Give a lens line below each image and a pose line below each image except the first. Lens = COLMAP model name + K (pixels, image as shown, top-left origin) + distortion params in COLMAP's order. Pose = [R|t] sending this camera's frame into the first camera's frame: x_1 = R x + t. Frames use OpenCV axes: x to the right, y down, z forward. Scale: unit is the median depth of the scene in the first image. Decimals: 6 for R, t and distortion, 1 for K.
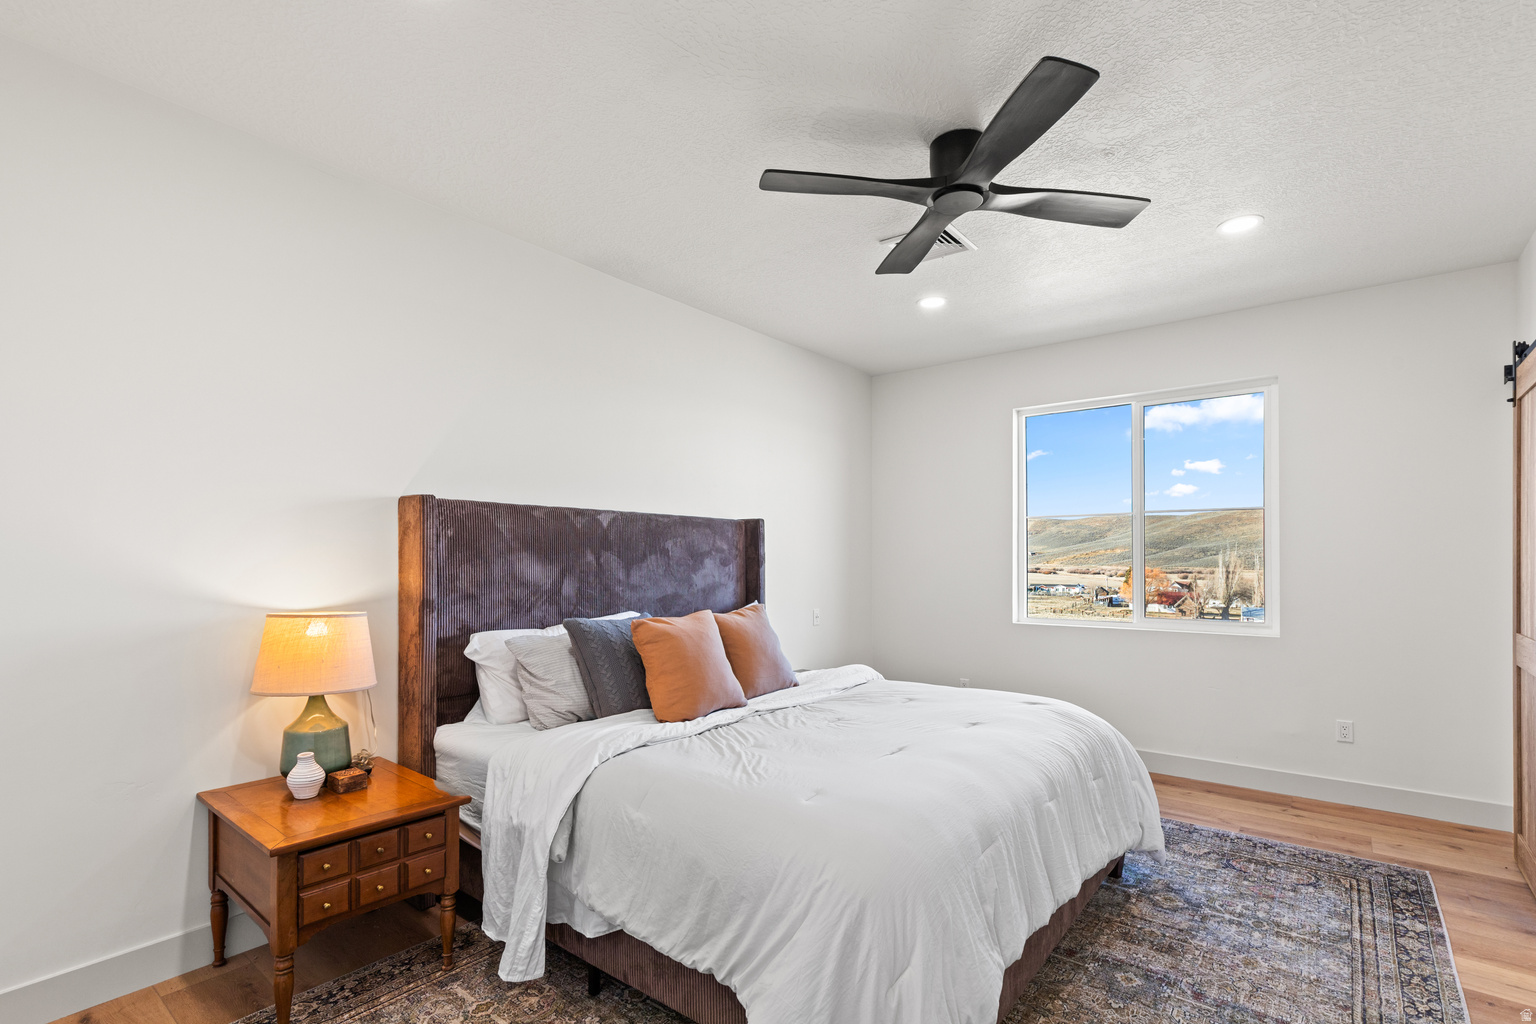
lens RADIAL K [[722.3, 0, 773.1], [0, 722.3, 553.2], [0, 0, 1]] dist [0.012721, 0.000460]
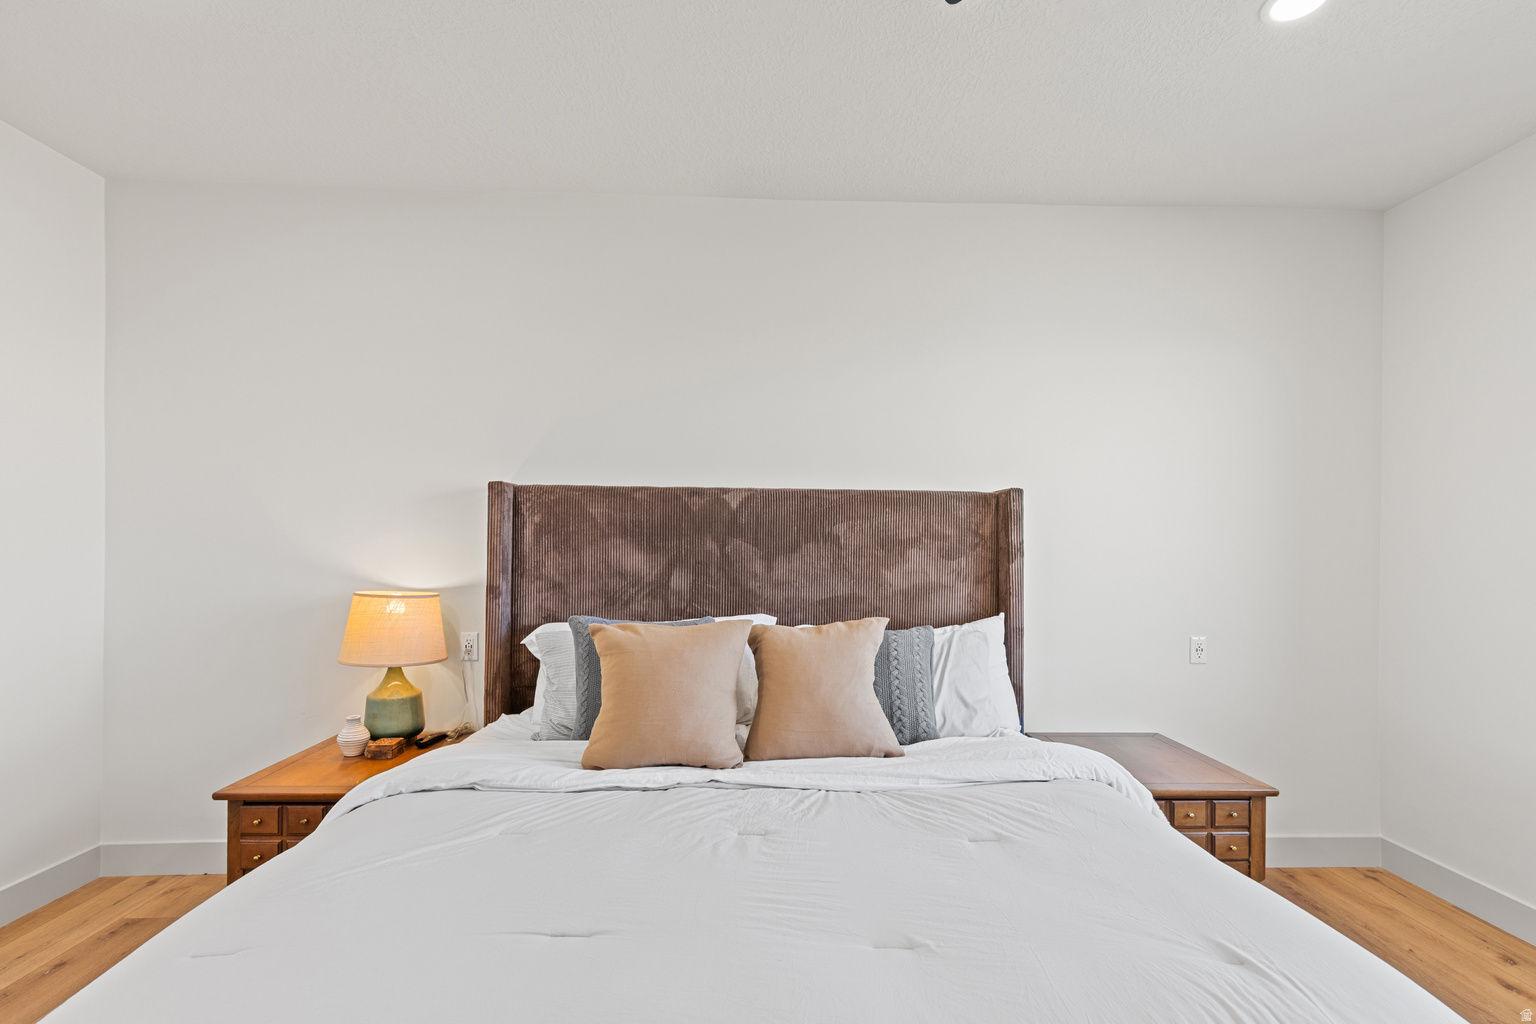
lens RADIAL K [[709.1, 0, 769.7], [0, 709.1, 546.8], [0, 0, 1]] dist [0.003663, 0.000142]
pose [[0.647109, 0.003793, -0.762388, 0.411438], [-0.002505, 0.999993, 0.002848, 0.004822], [0.762393, 0.000067, 0.647114, 0.518101]]
